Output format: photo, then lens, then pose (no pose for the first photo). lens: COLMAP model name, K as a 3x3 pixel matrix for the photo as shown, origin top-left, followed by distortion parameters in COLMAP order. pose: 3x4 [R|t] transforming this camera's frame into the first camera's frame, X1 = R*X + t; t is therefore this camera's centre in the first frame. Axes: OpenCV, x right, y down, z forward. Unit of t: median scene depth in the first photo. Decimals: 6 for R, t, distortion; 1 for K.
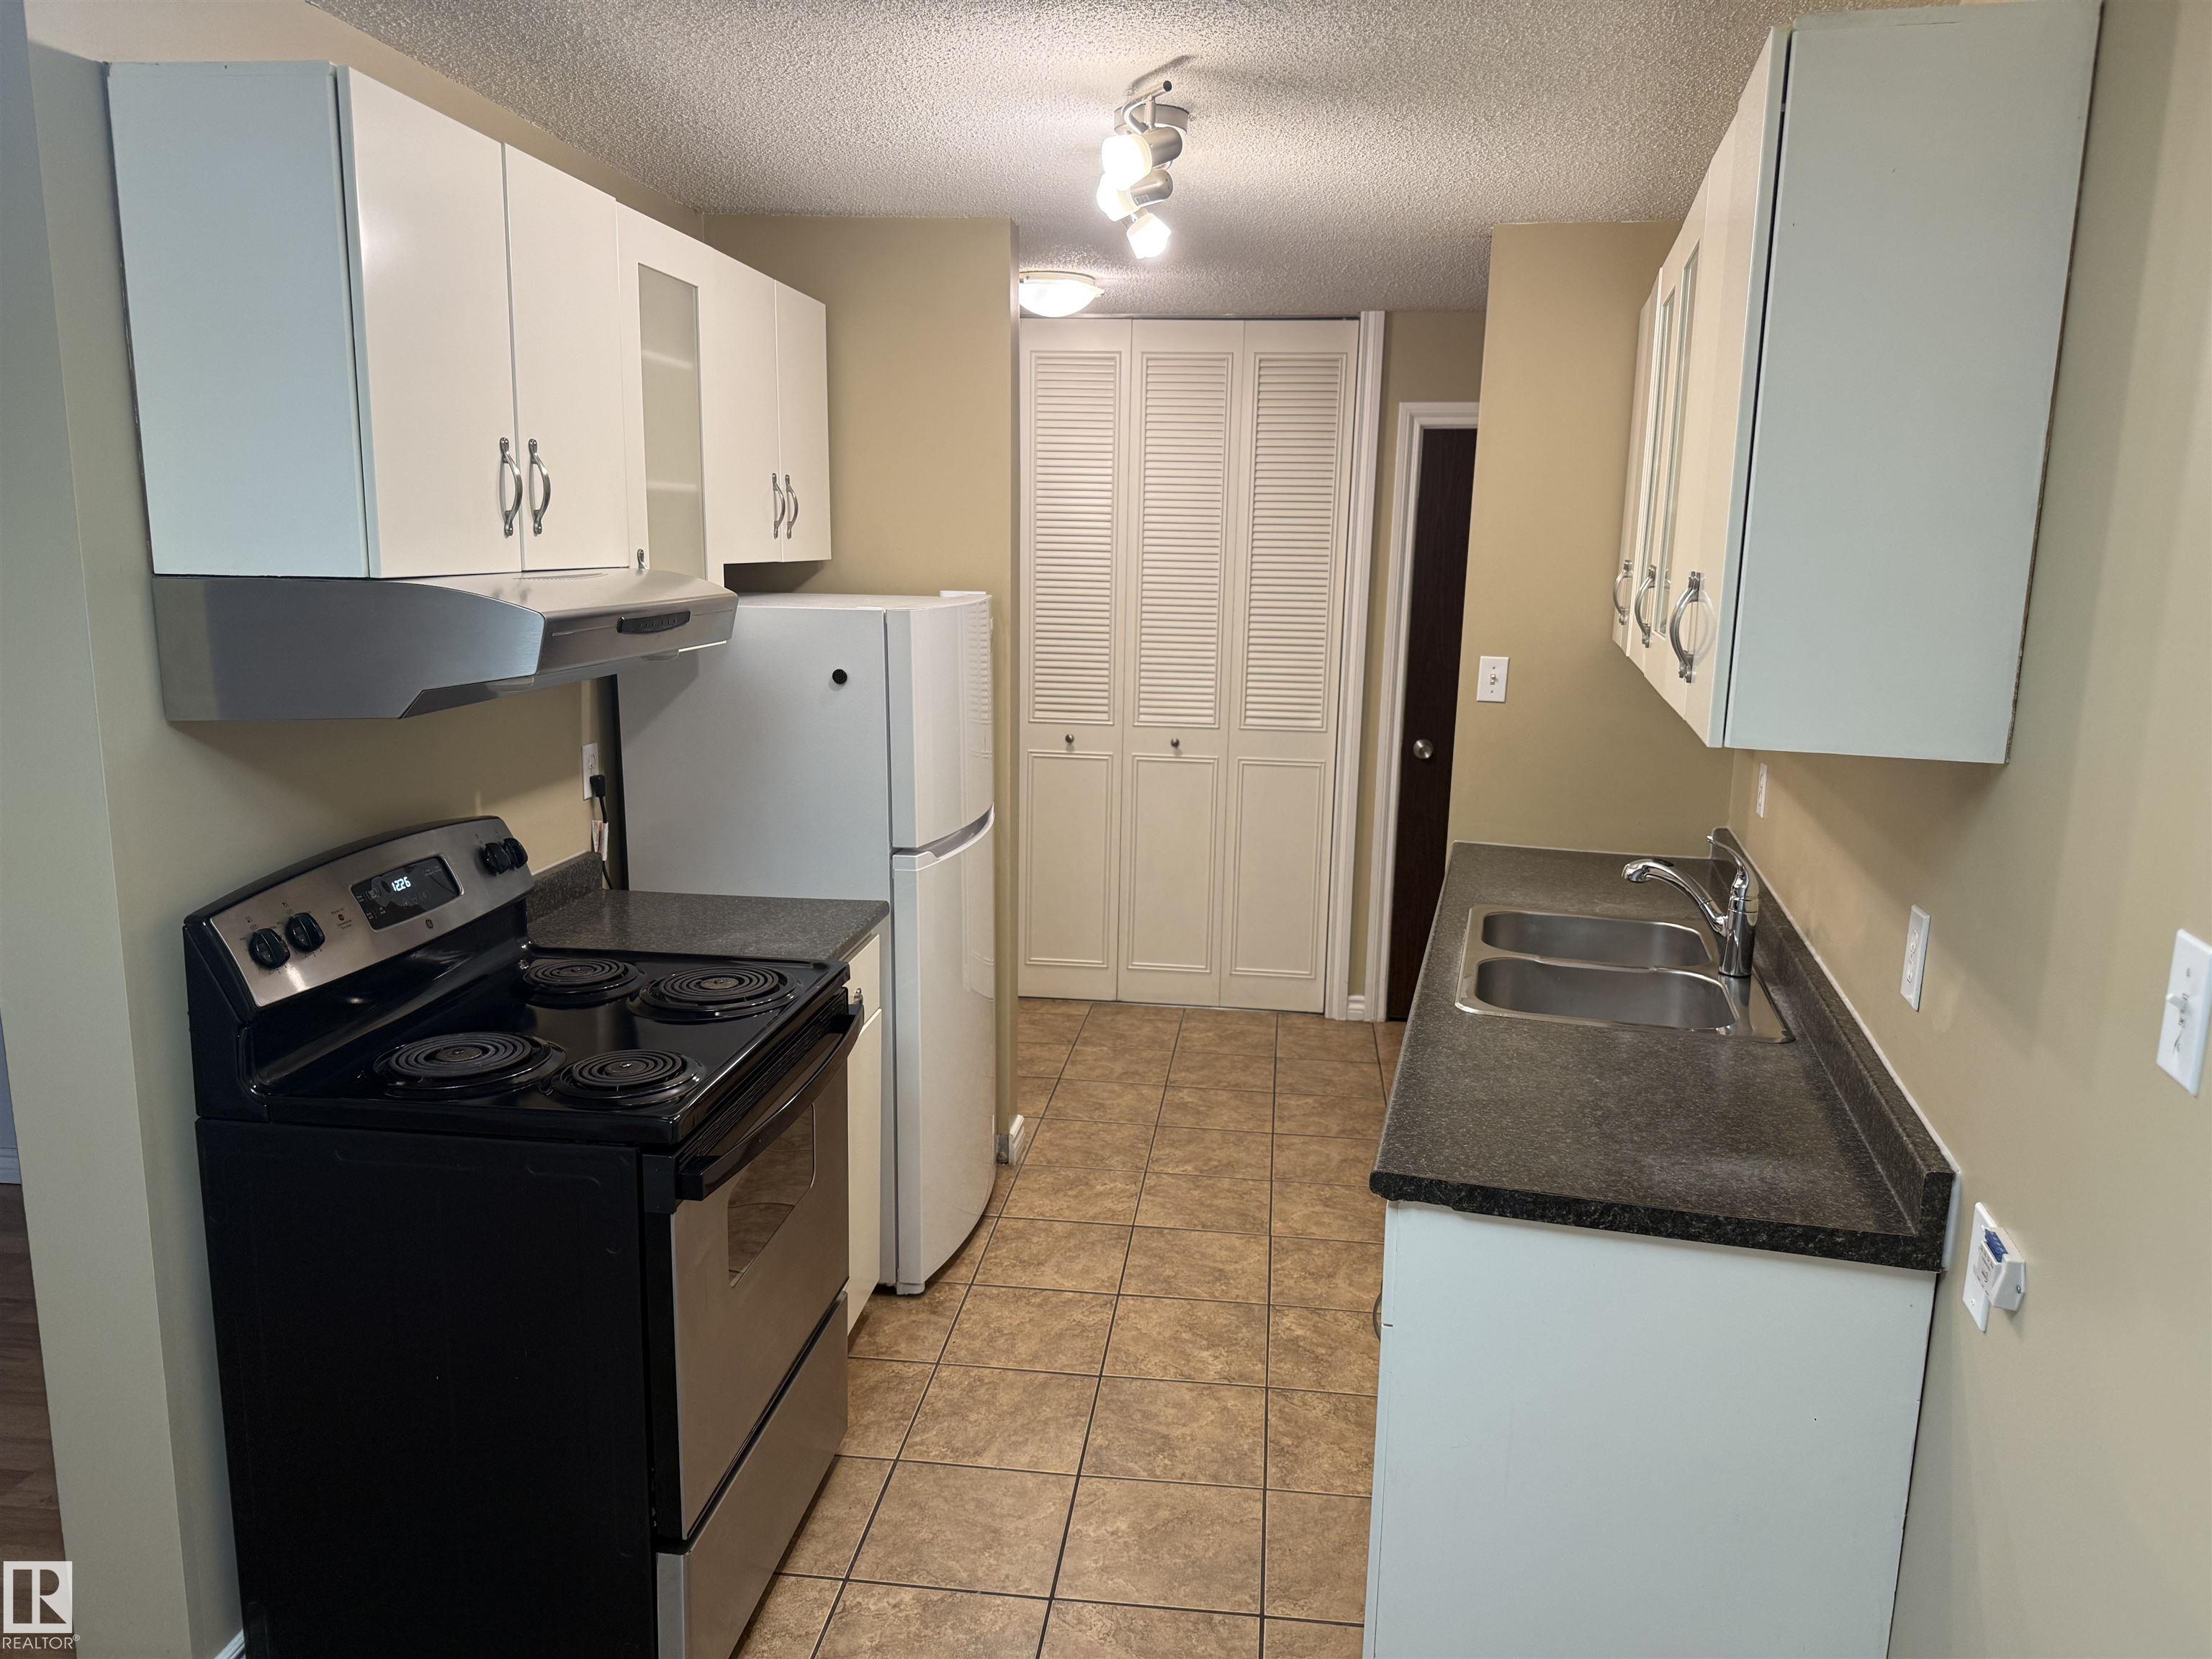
lens RADIAL K [[1562.4, 0, 1106.0], [0, 1562.4, 829.5], [0, 0, 1]] dist [0.100339, -0.169506]
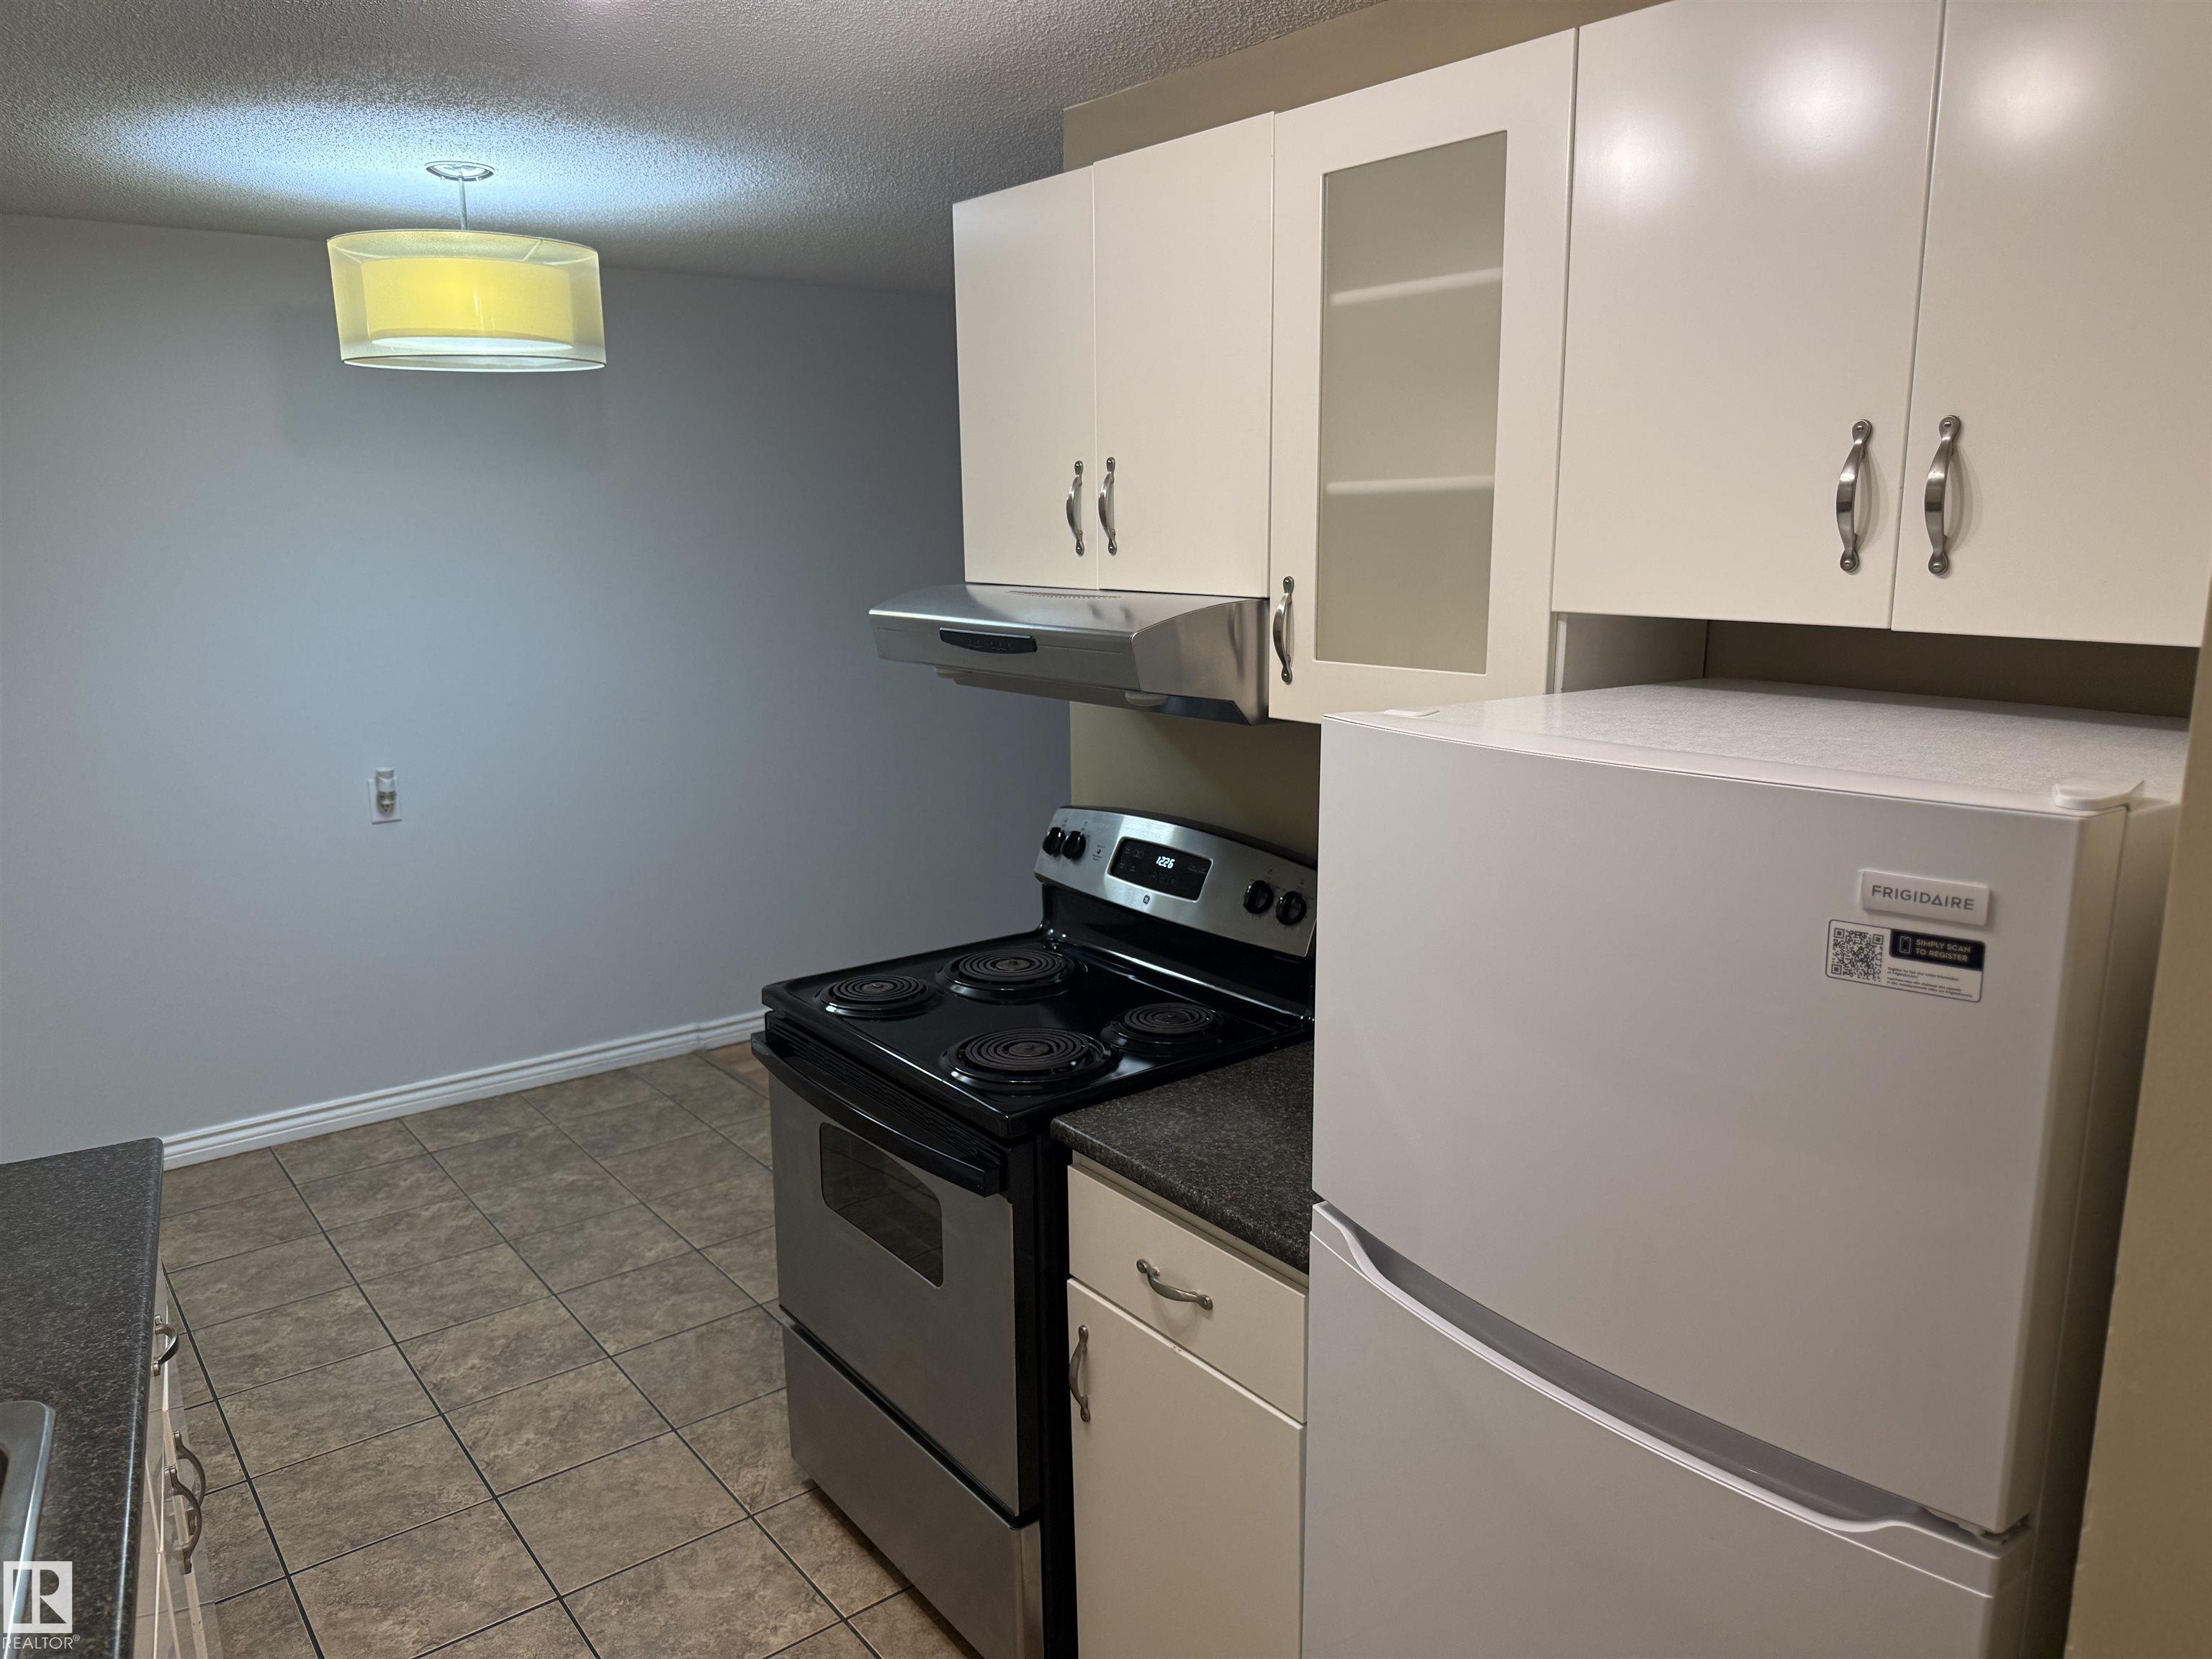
lens RADIAL K [[1592.3, 0, 1120.1], [0, 1592.3, 819.7], [0, 0, 1]] dist [0.010443, -0.006151]
pose [[-0.706551, 0.120626, -0.697306, 0.255432], [-0.143220, 0.940600, 0.307832, -0.237077], [0.693018, 0.317367, -0.647305, 1.193467]]
